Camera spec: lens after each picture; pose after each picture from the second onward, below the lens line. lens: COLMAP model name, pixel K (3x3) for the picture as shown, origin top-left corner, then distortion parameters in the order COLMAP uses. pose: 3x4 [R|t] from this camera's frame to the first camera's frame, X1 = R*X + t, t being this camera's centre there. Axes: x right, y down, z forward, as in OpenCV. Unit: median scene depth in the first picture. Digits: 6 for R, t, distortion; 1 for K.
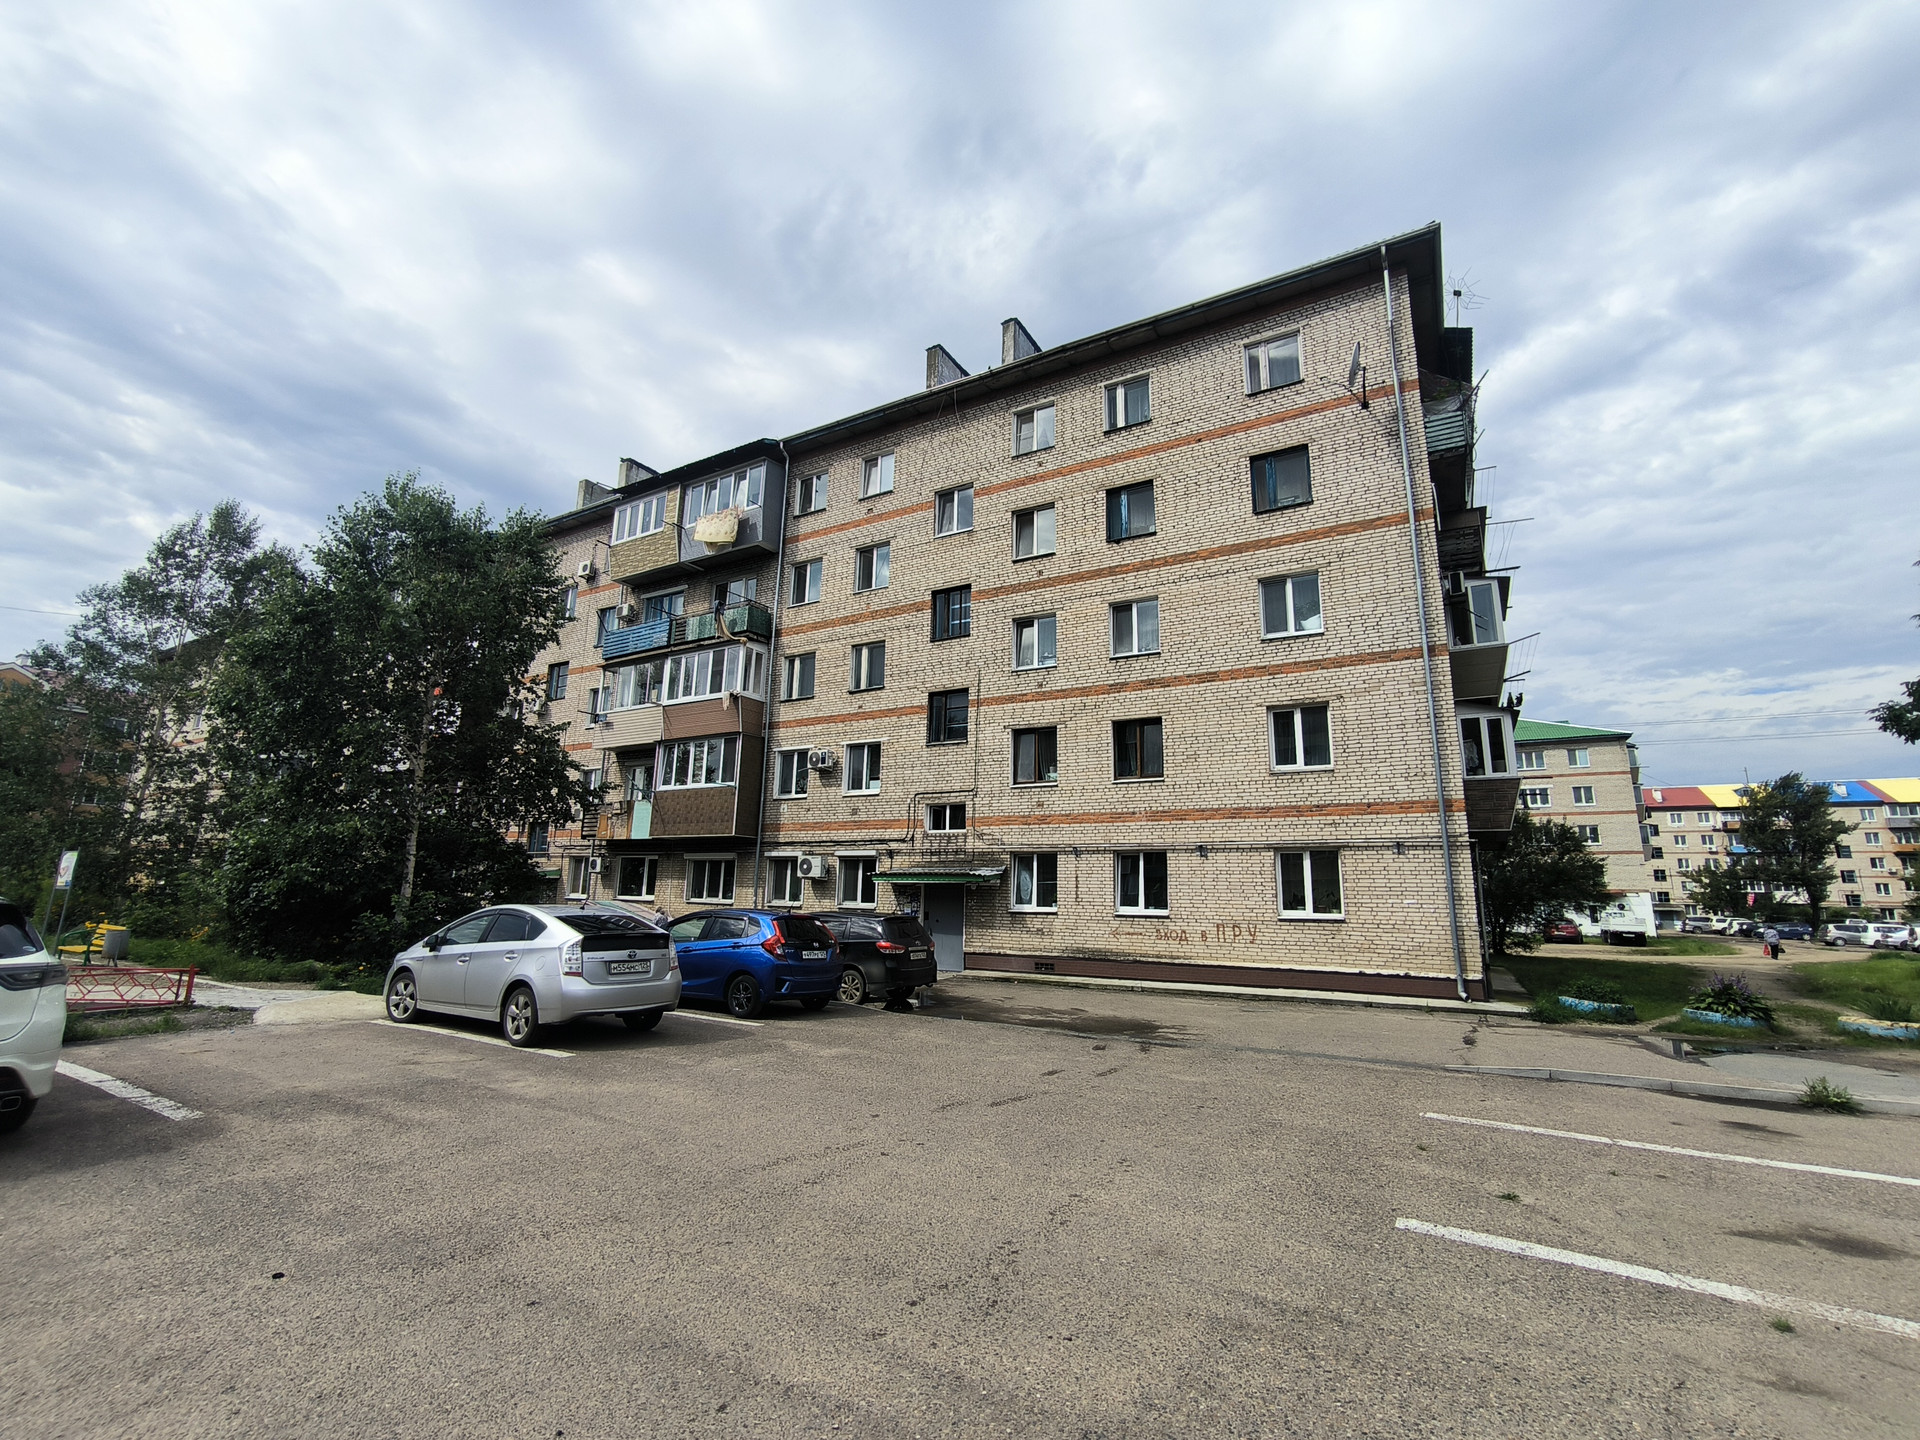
lens RADIAL K [[805.6, 0, 968.6], [0, 805.6, 734.2], [0, 0, 1]] dist [0.000182, 0.001992]
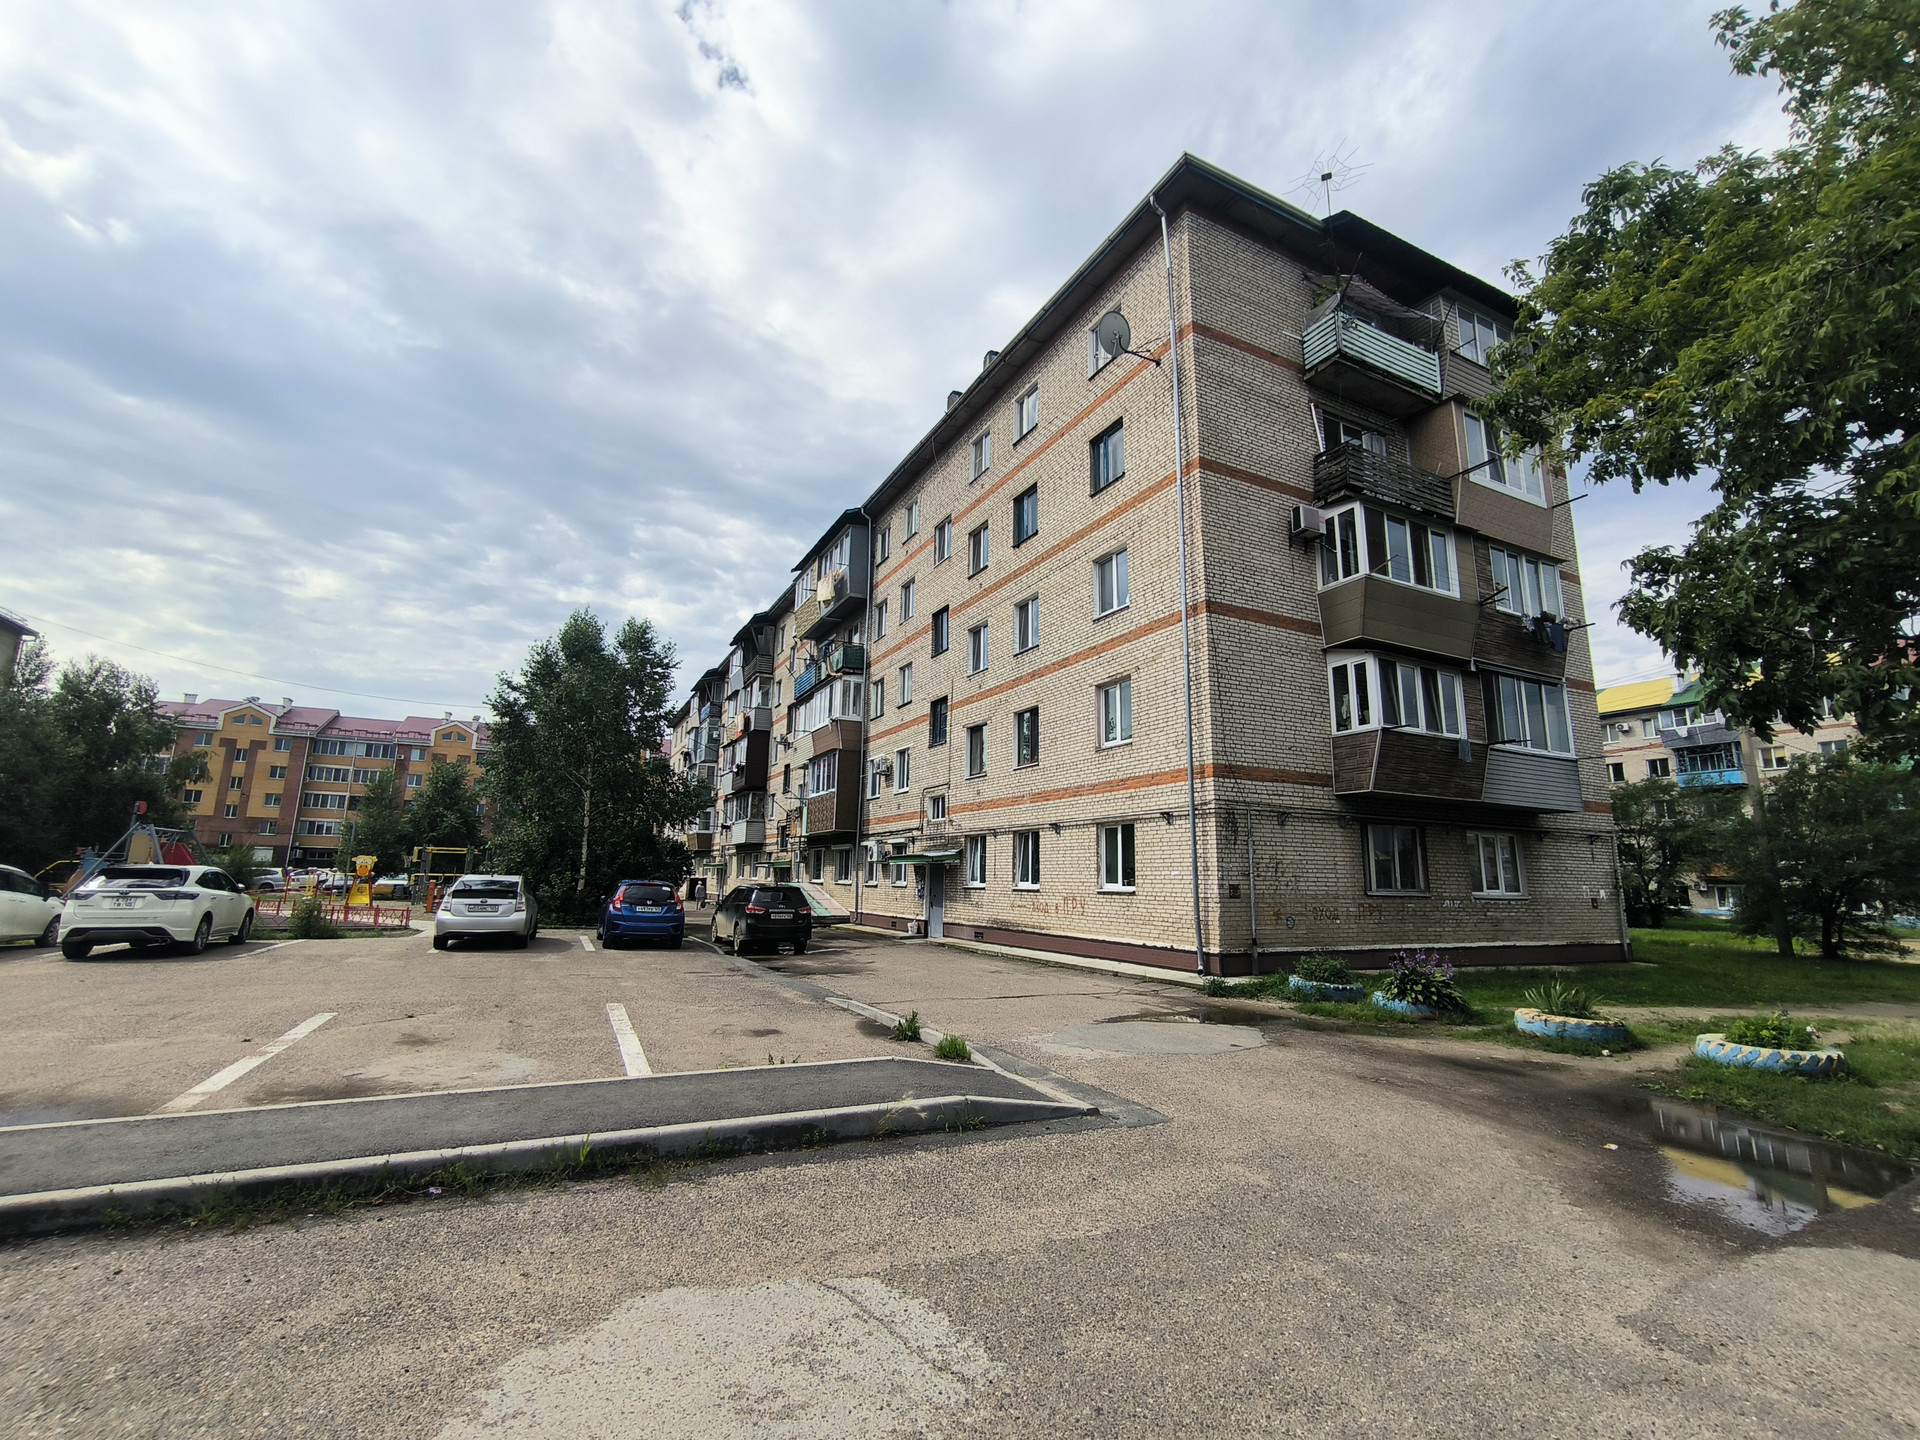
lens RADIAL K [[805.6, 0, 960.1], [0, 805.6, 734.8], [0, 0, 1]] dist [0.000182, 0.001992]
pose [[0.840517, -0.100240, -0.532432, 0.705253], [0.106218, 0.994152, -0.019487, 0.027076], [0.531271, -0.040175, 0.846249, 0.036660]]
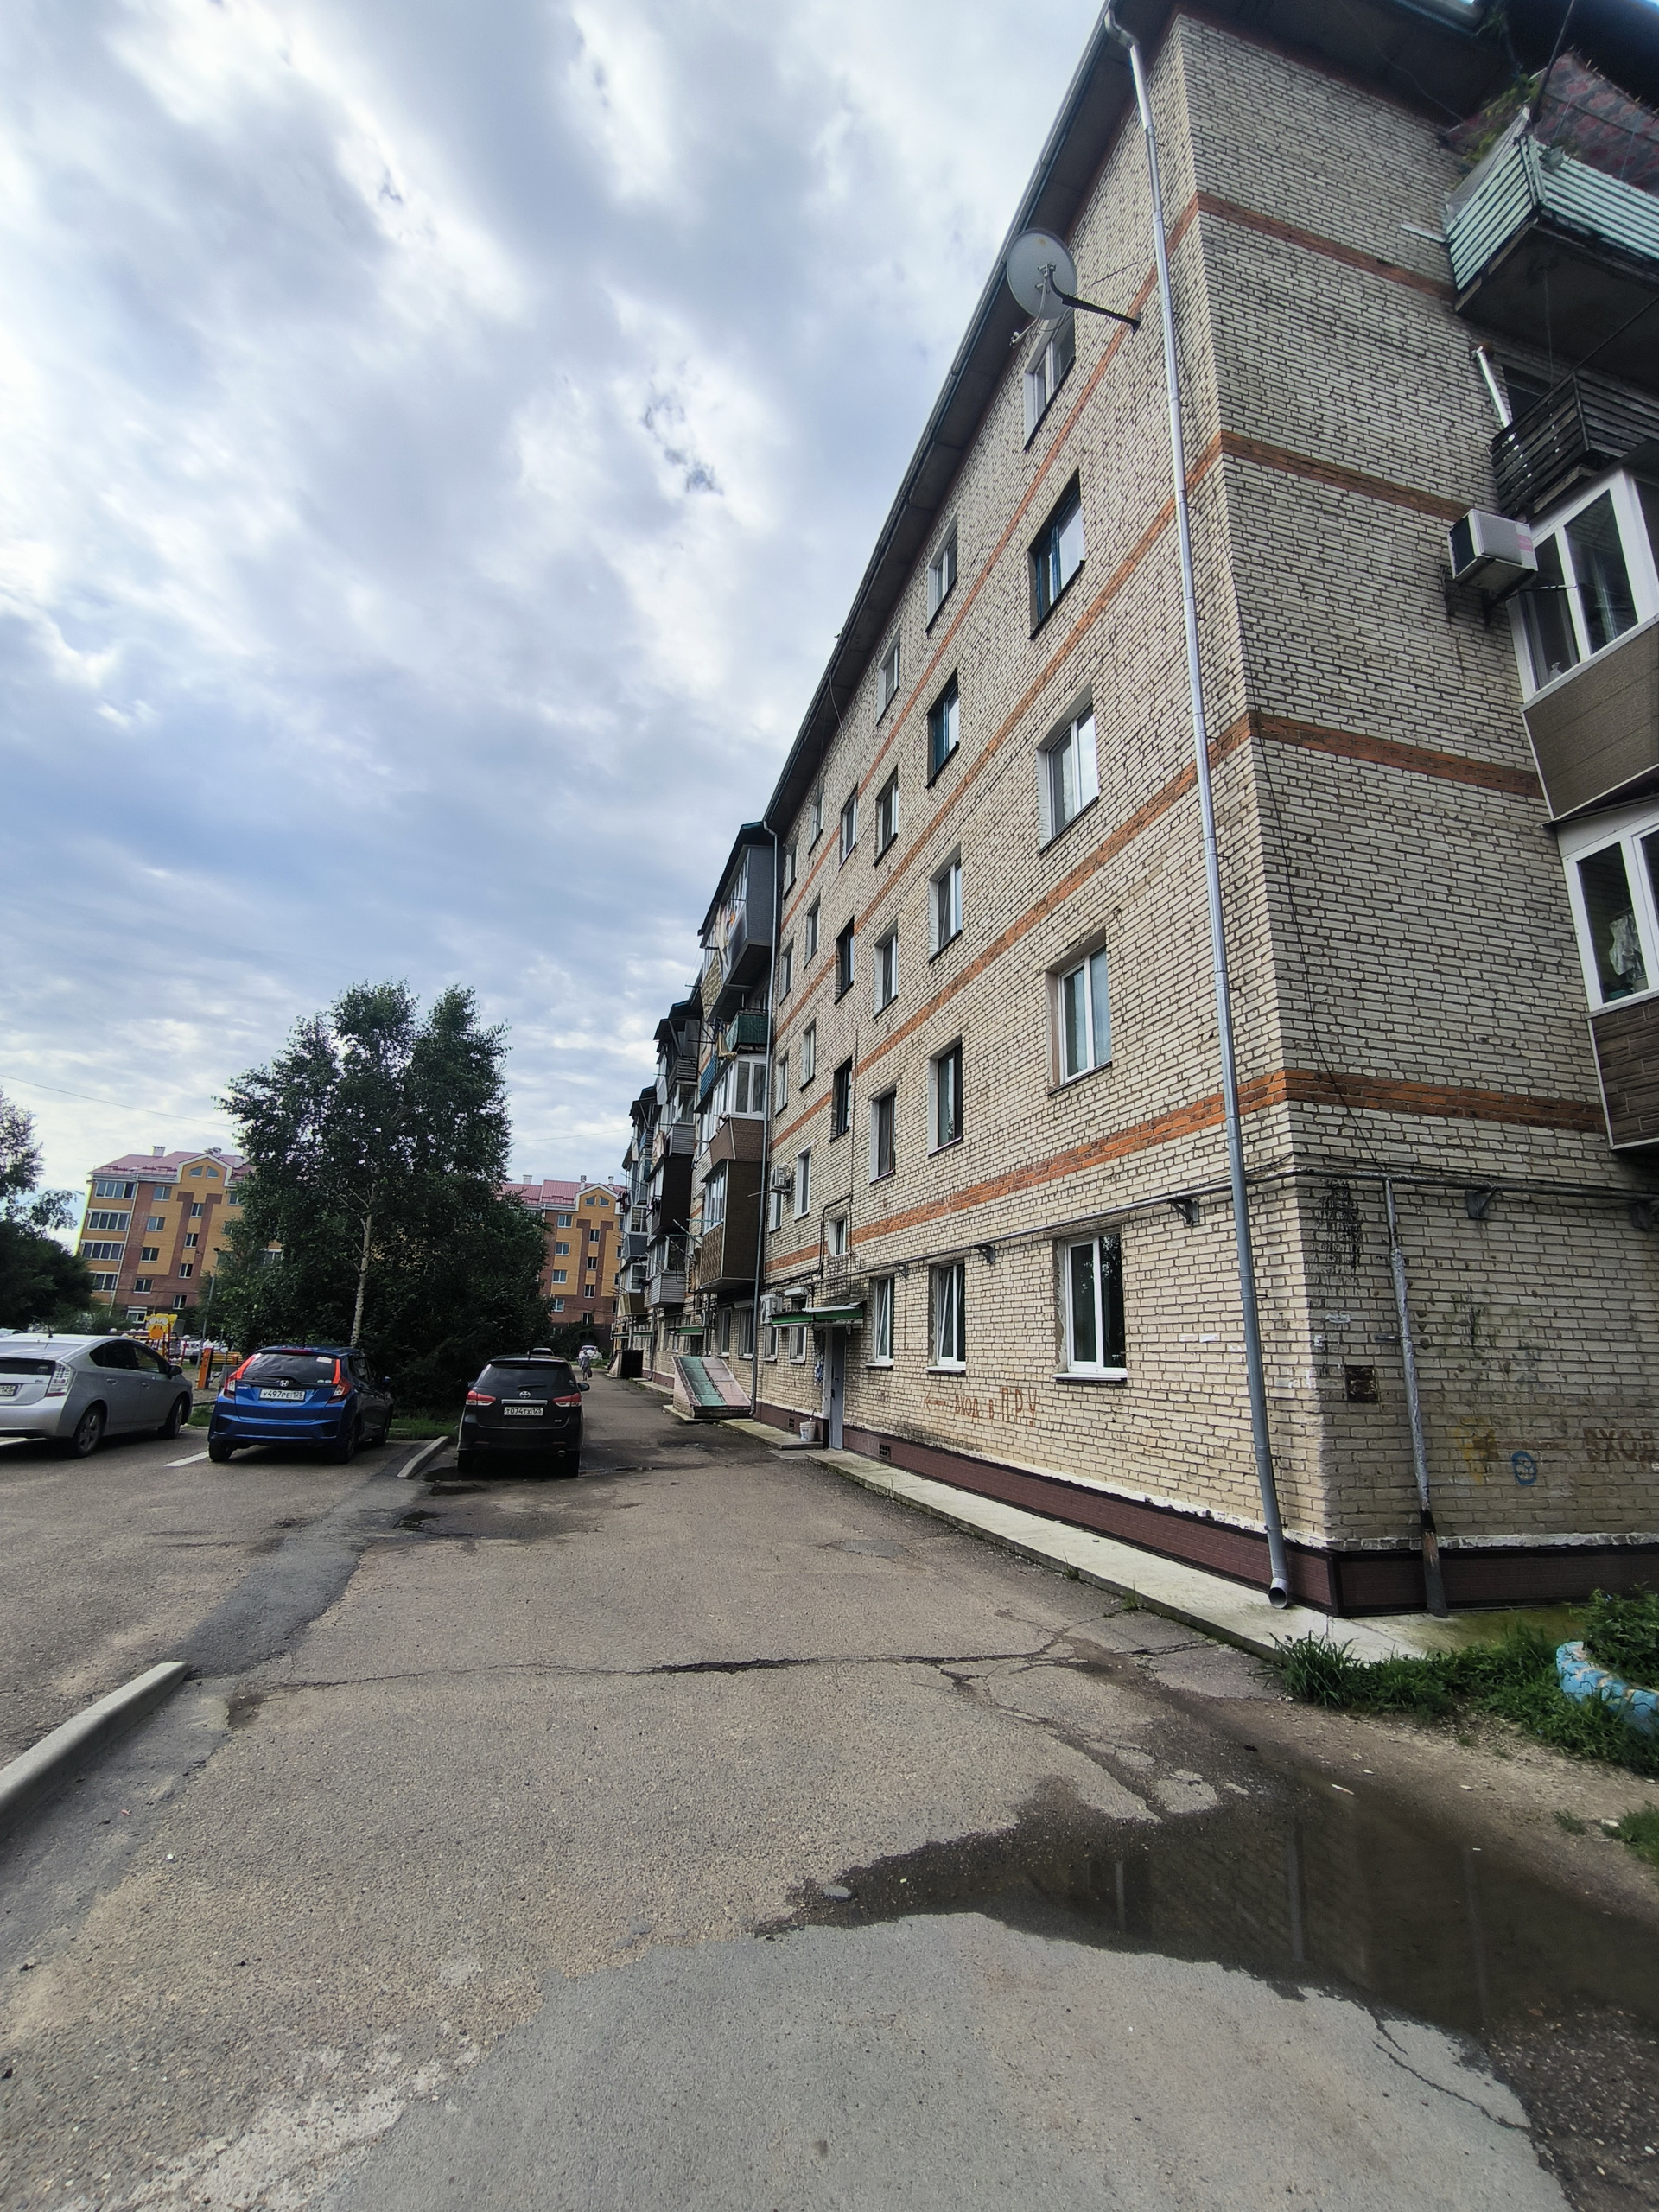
lens RADIAL K [[928.2, 0, 823.8], [0, 928.2, 1122.3], [0, 0, 1]] dist [0.000182, 0.001992]
pose [[0.720779, -0.163975, -0.673491, 0.608780], [0.121699, 0.986461, -0.109930, 0.103425], [0.682398, -0.002727, 0.730976, 0.418650]]
